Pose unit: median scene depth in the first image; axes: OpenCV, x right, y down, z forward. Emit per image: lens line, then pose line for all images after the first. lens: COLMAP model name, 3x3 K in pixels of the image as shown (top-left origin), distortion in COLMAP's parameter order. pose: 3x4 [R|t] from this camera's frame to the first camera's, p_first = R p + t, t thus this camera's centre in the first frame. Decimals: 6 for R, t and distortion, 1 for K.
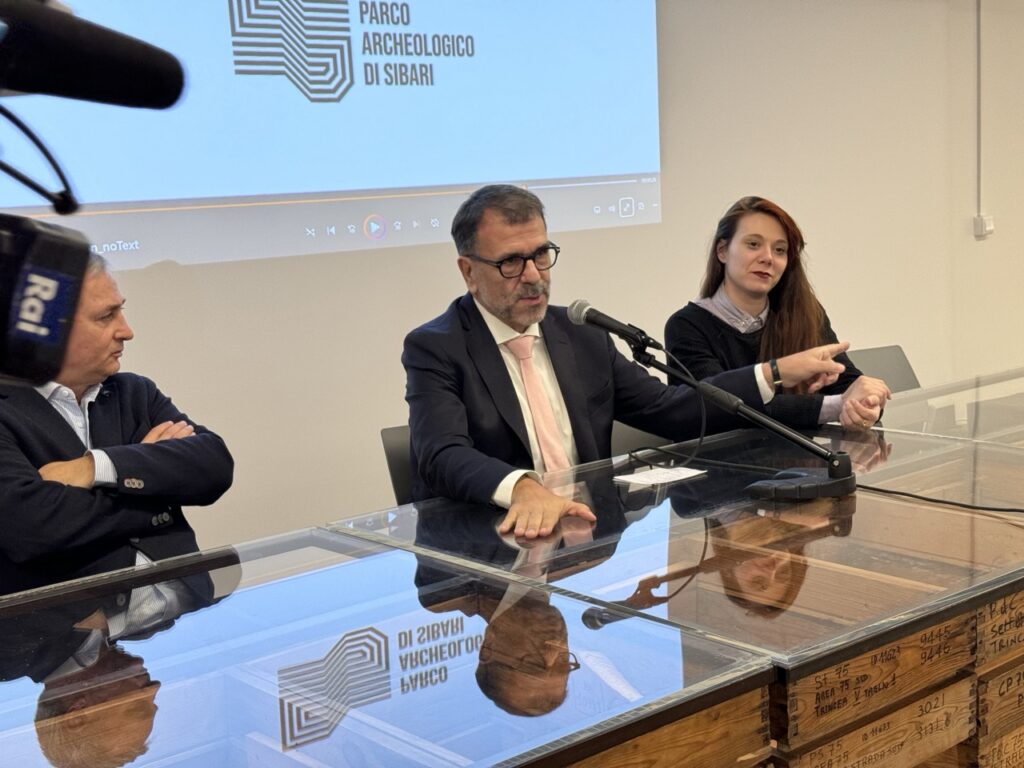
lens RADIAL K [[1395.1, 0, 512.0], [0, 1395.1, 384.0], [0, 0, 1]] dist [0.172324, -0.014661]
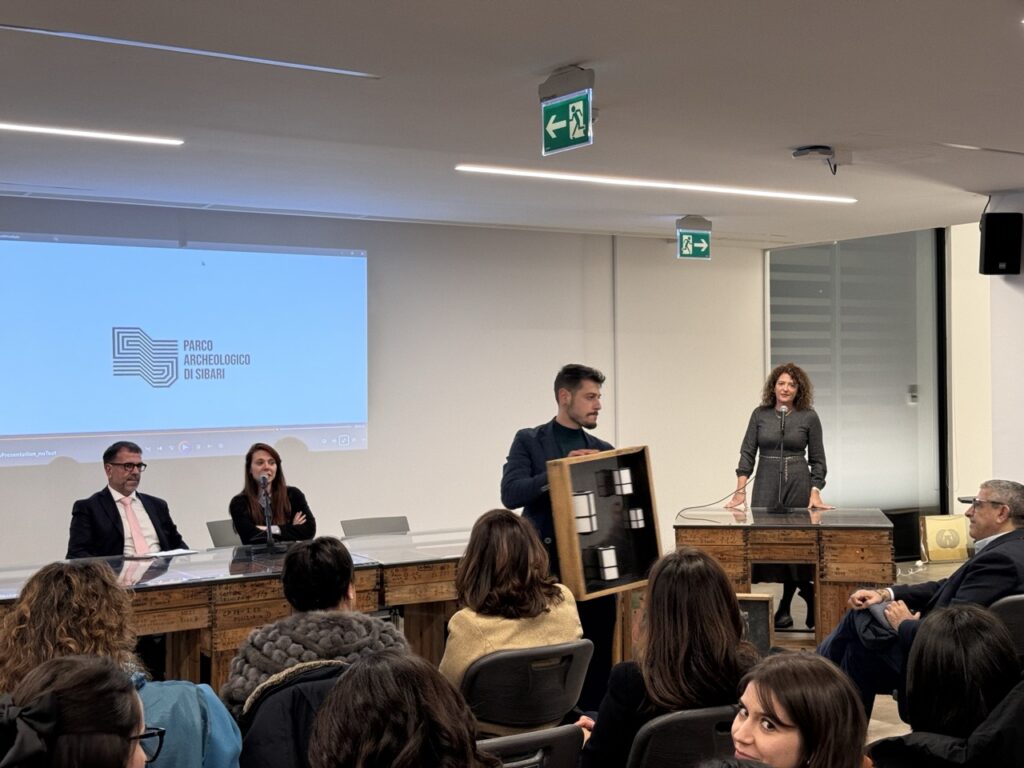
lens RADIAL K [[1395.1, 0, 512.0], [0, 1395.1, 384.0], [0, 0, 1]] dist [0.172324, -0.014661]
pose [[0.989048, 0.037405, -0.142776, 0.670056], [-0.057255, 0.988837, -0.137560, 0.051982], [0.136037, 0.144228, 0.980149, -0.964563]]
